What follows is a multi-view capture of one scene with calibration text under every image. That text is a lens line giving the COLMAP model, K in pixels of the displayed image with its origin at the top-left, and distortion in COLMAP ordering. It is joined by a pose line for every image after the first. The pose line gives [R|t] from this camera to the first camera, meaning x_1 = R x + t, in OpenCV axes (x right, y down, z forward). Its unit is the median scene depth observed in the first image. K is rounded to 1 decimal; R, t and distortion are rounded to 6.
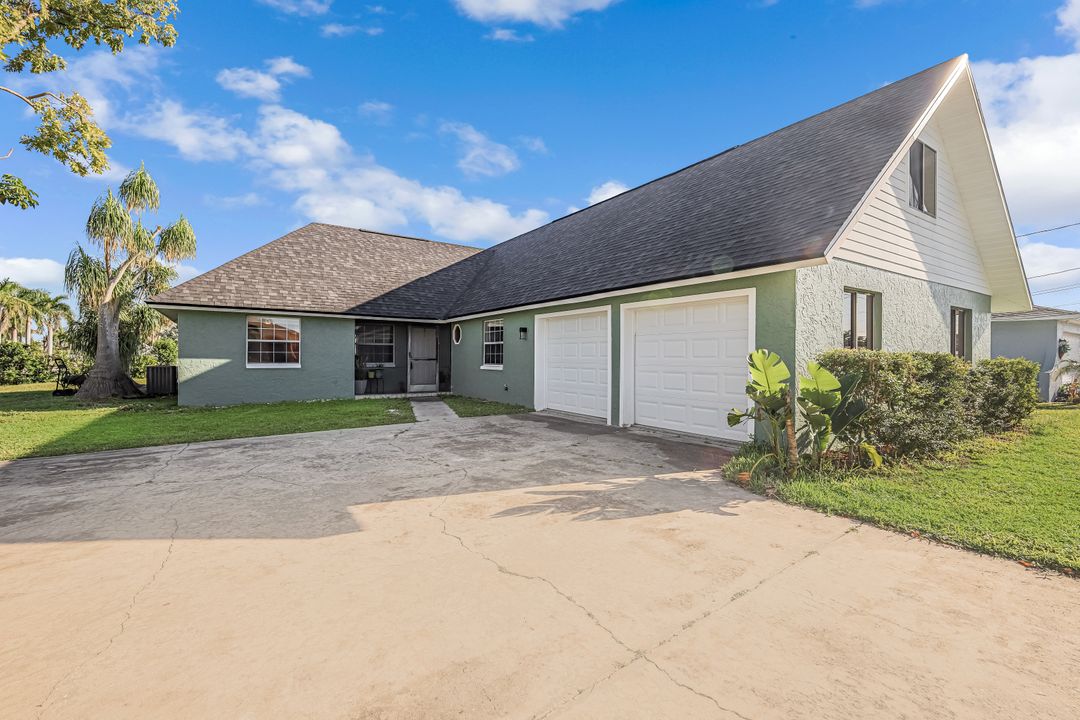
lens RADIAL K [[467.6, 0, 546.5], [0, 467.6, 353.9], [0, 0, 1]] dist [0.002890, 0.000303]
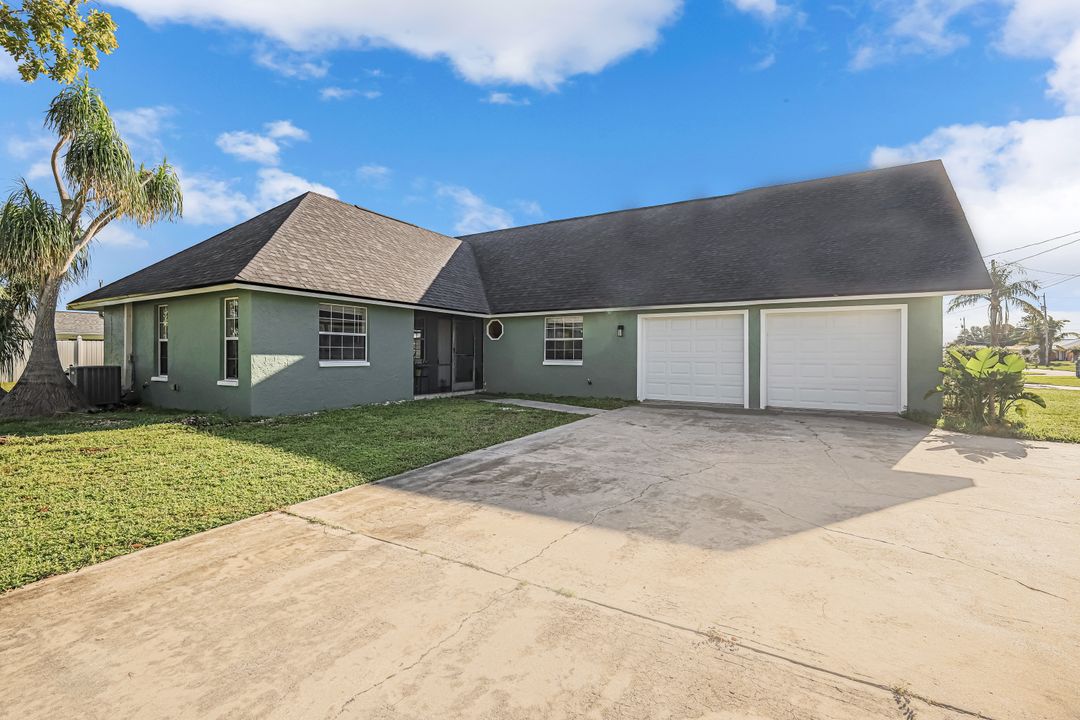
lens RADIAL K [[467.6, 0, 546.3], [0, 467.6, 365.5], [0, 0, 1]] dist [0.002890, 0.000303]
pose [[0.907964, -0.011876, 0.418881, -0.622363], [-0.001858, 0.999474, 0.032365, 0.001266], [-0.419045, -0.030165, 0.907464, 0.086695]]
